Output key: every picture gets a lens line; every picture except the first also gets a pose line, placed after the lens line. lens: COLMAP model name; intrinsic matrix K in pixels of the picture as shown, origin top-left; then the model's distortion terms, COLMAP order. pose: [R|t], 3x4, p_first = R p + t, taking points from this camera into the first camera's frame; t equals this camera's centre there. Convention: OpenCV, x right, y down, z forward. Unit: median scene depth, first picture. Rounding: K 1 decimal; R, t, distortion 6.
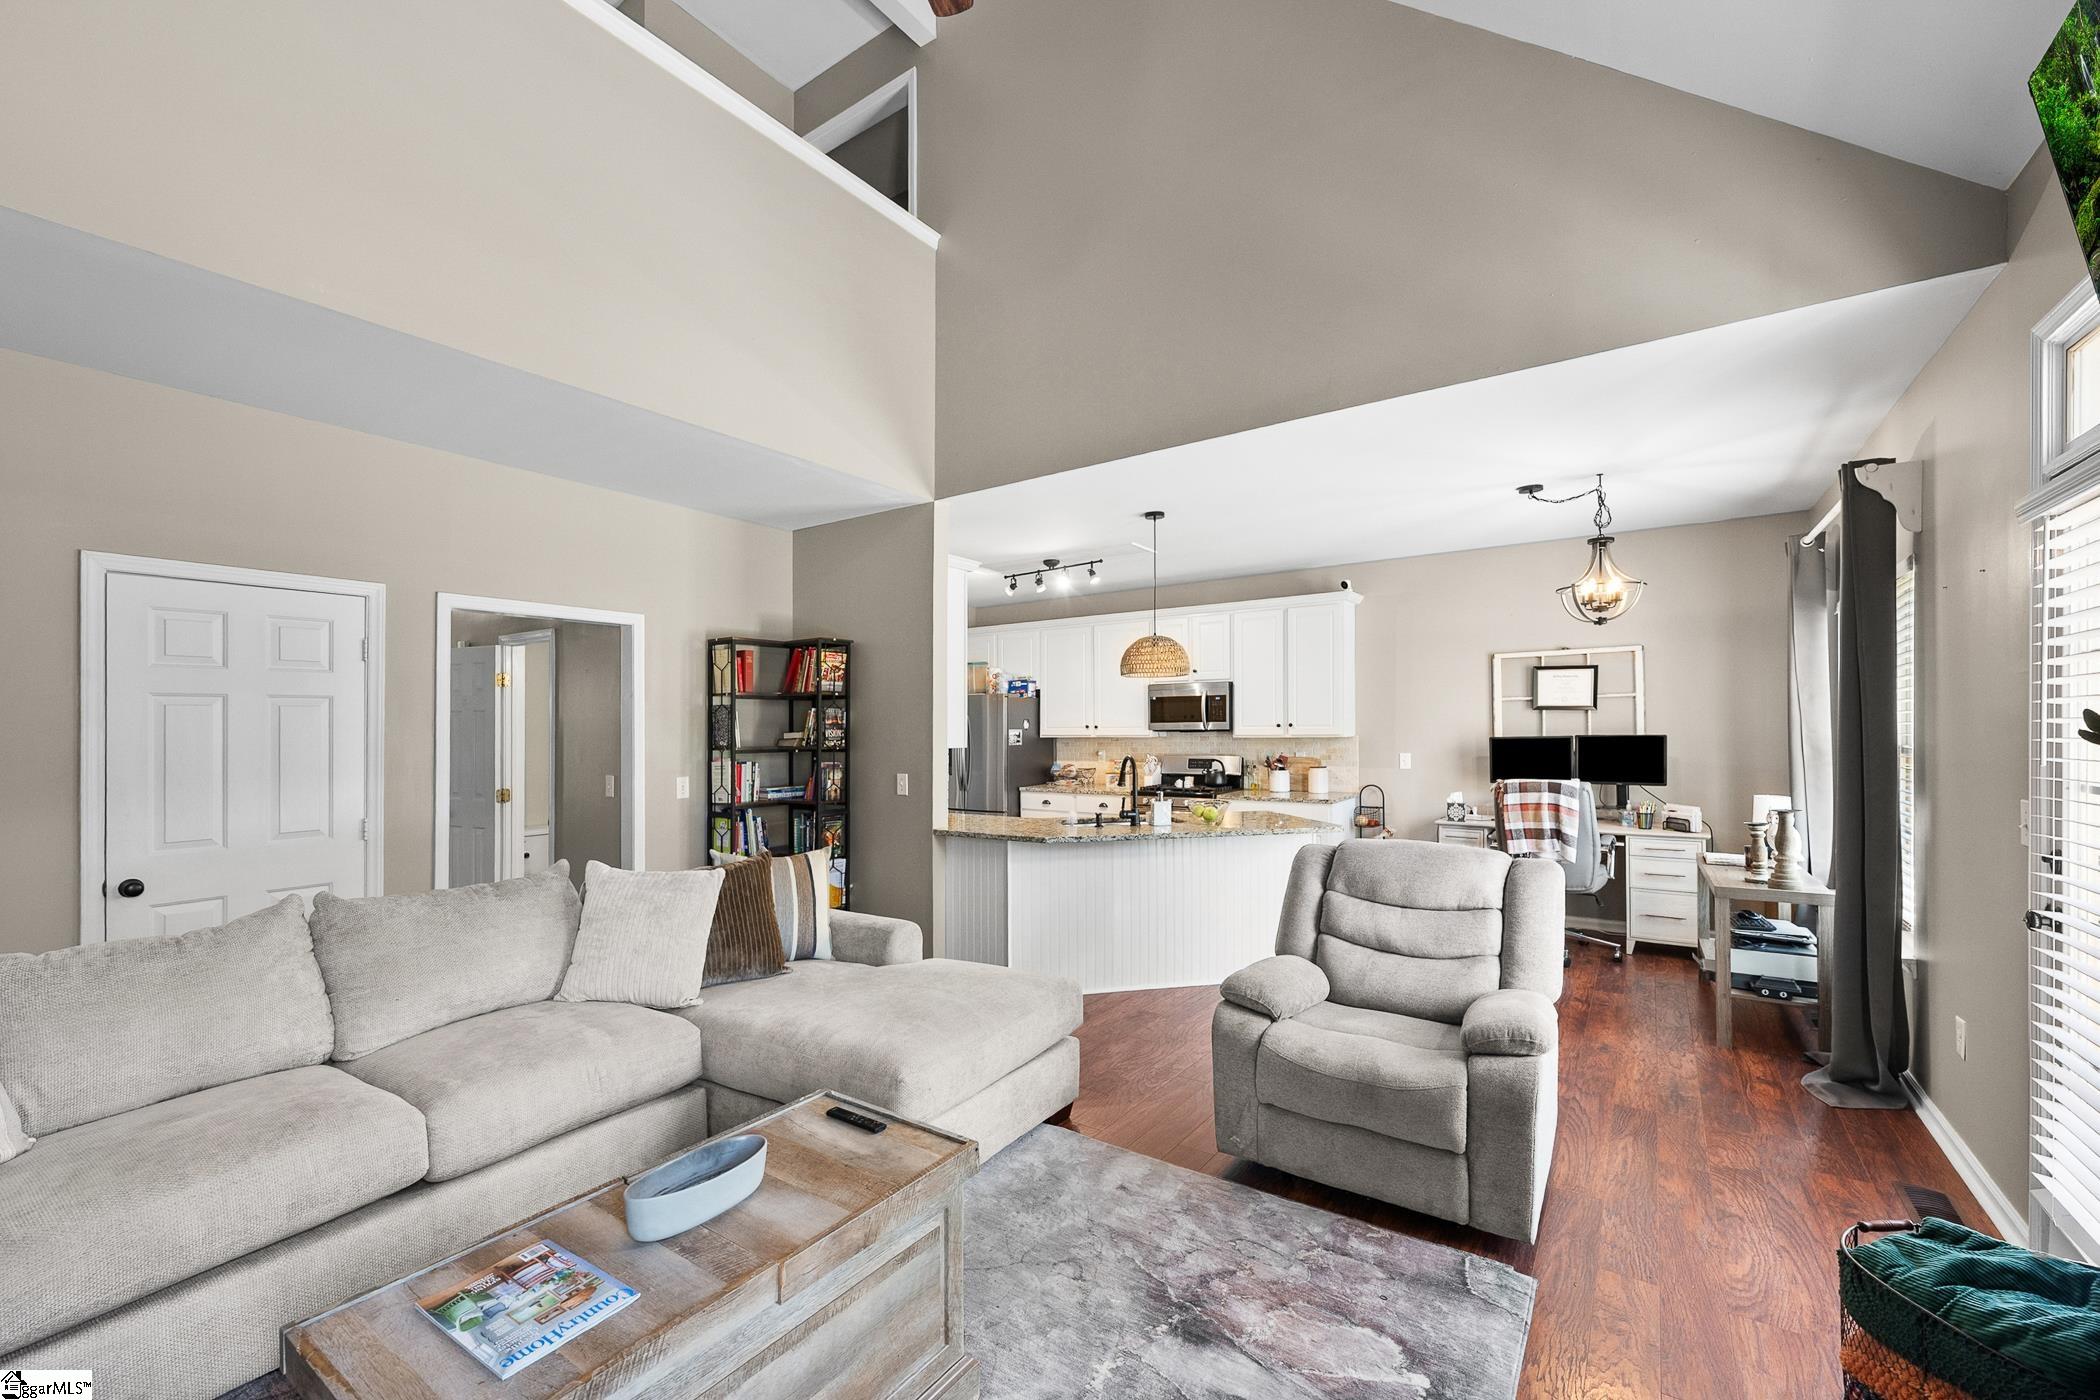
lens RADIAL K [[856.3, 0, 1036.1], [0, 856.3, 732.5], [0, 0, 1]] dist [0.000131, -0.000041]
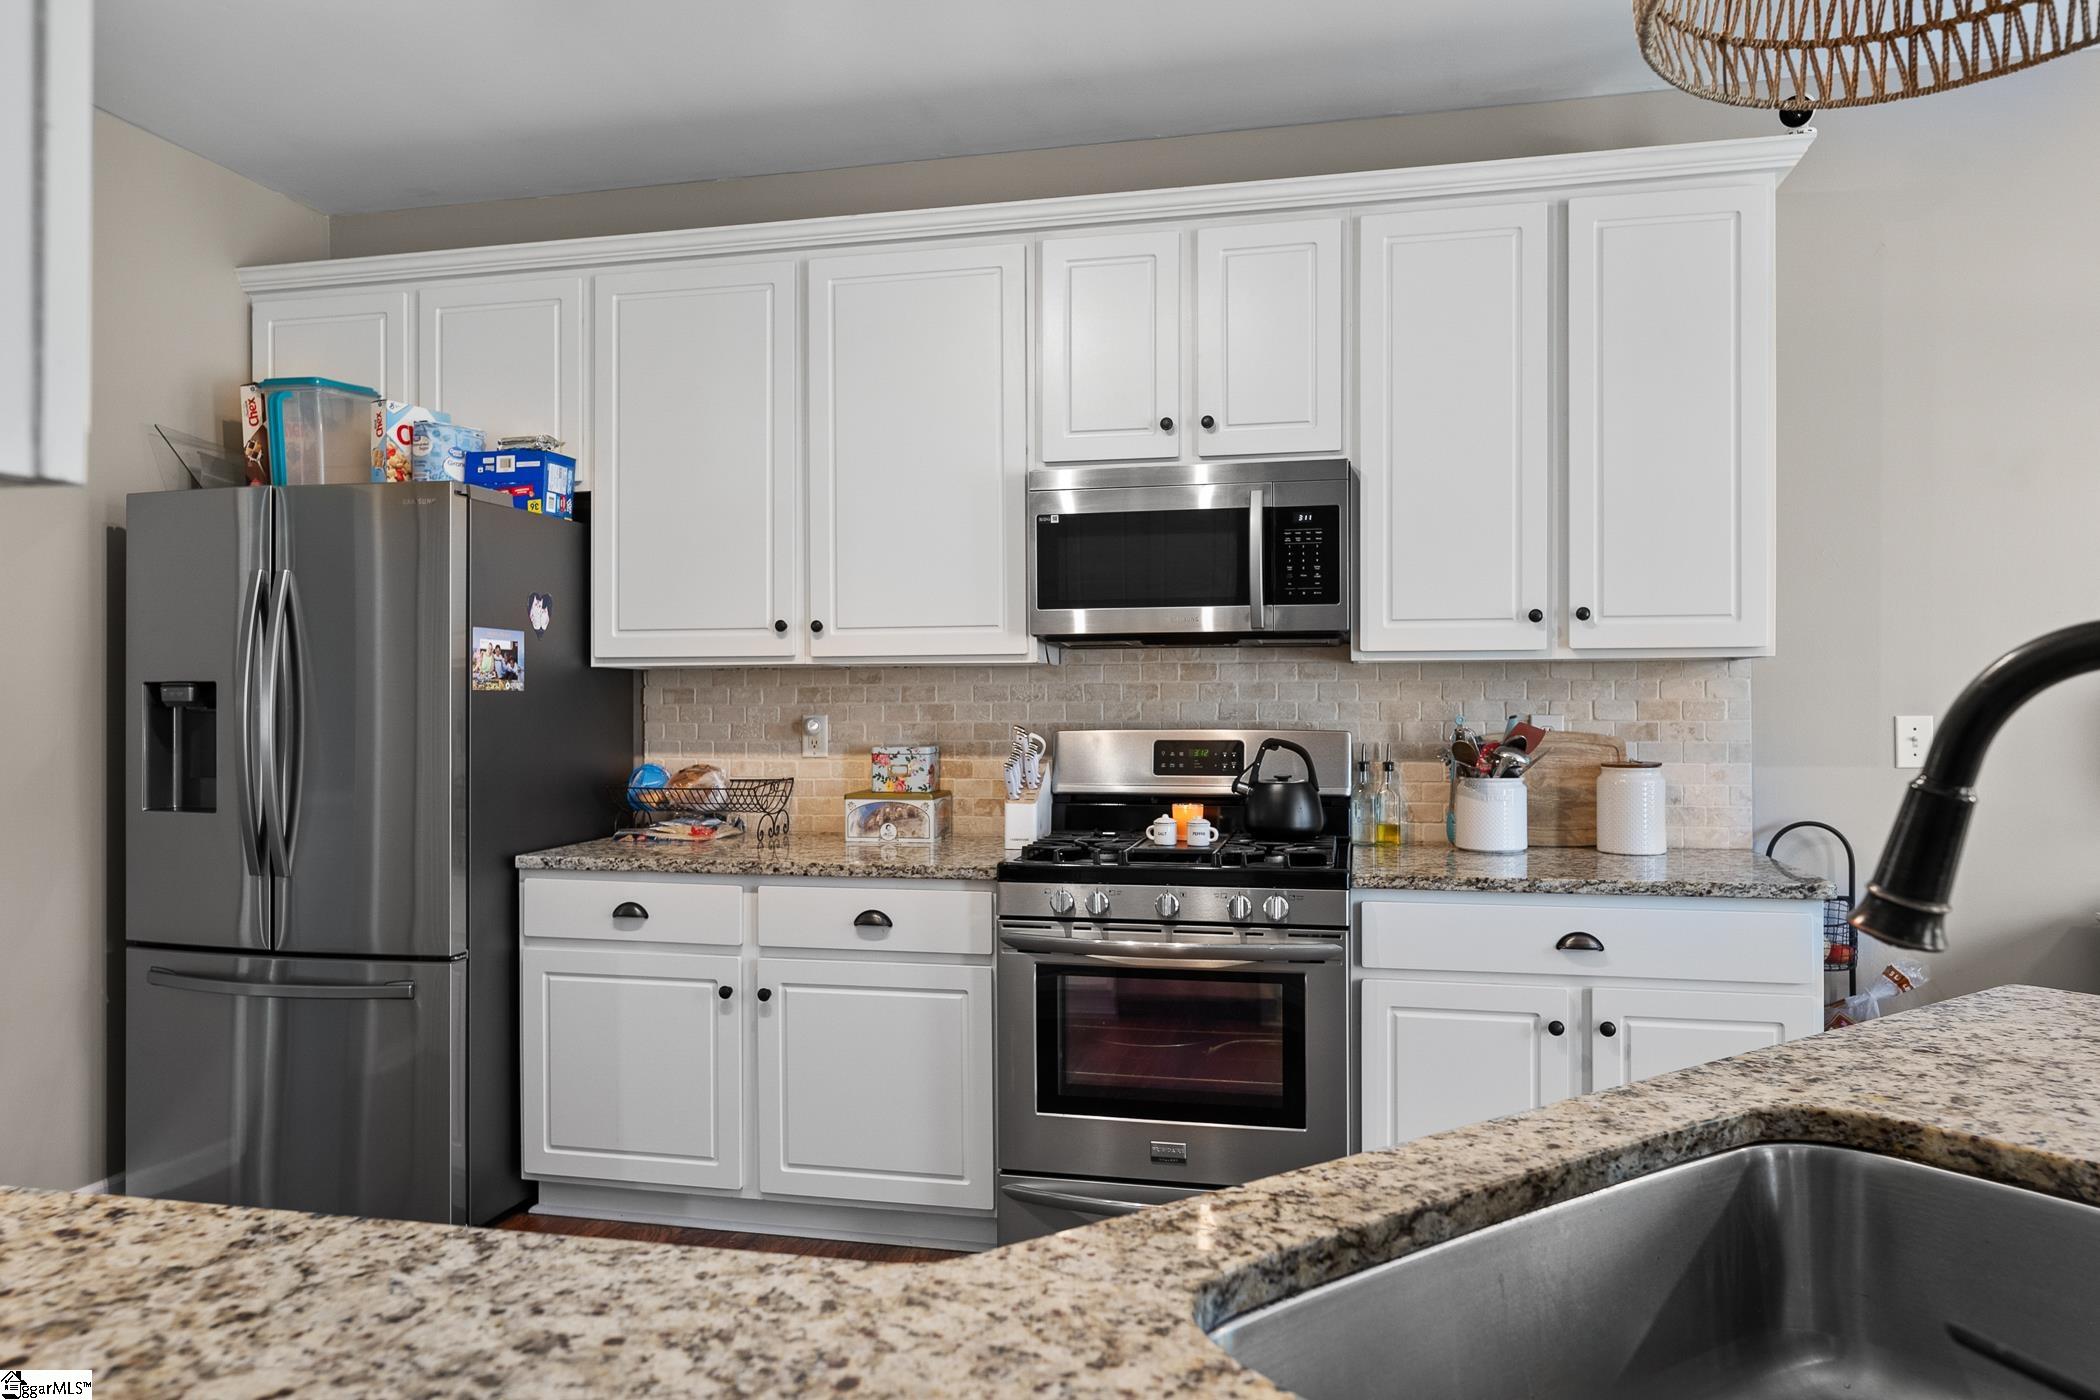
lens RADIAL K [[1406.3, 0, 1039.1], [0, 1406.3, 703.7], [0, 0, 1]] dist [-0.002647, -0.000557]
pose [[0.922836, 0.009137, 0.385086, -0.043010], [-0.004592, 0.999909, -0.012720, 0.027388], [-0.385167, 0.009970, 0.922793, 0.648076]]
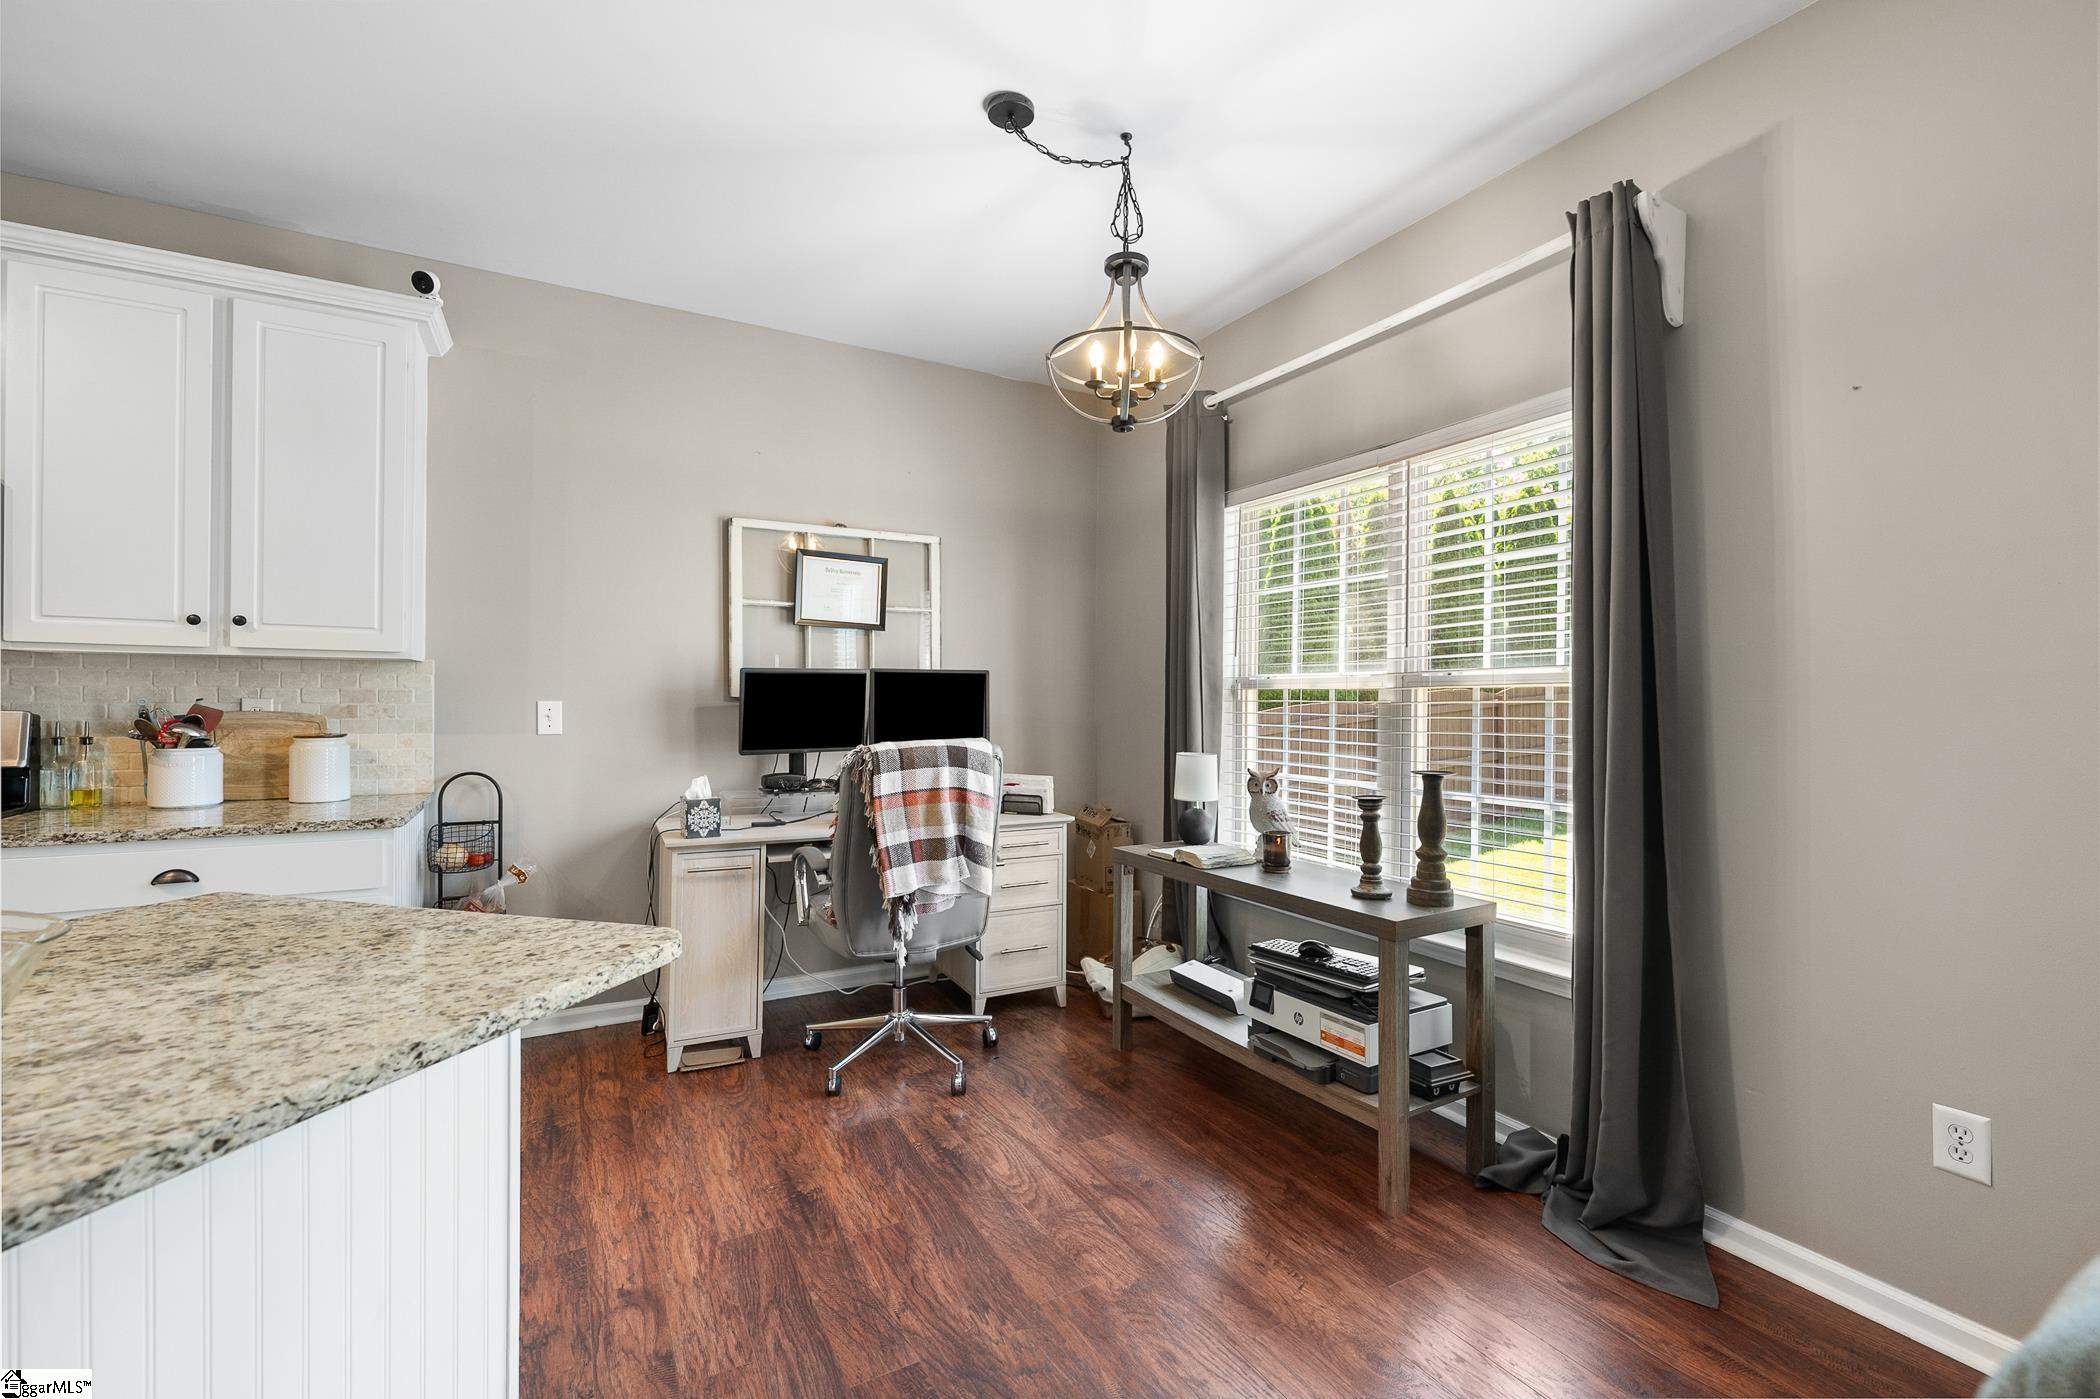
lens RADIAL K [[887.0, 0, 1043.6], [0, 887.0, 697.5], [0, 0, 1]] dist [0.001078, 0.000328]
pose [[0.436085, 0.016548, 0.899753, 0.108107], [-0.007310, 0.999863, -0.014846, 0.027148], [-0.899876, -0.000103, 0.436146, 0.531664]]
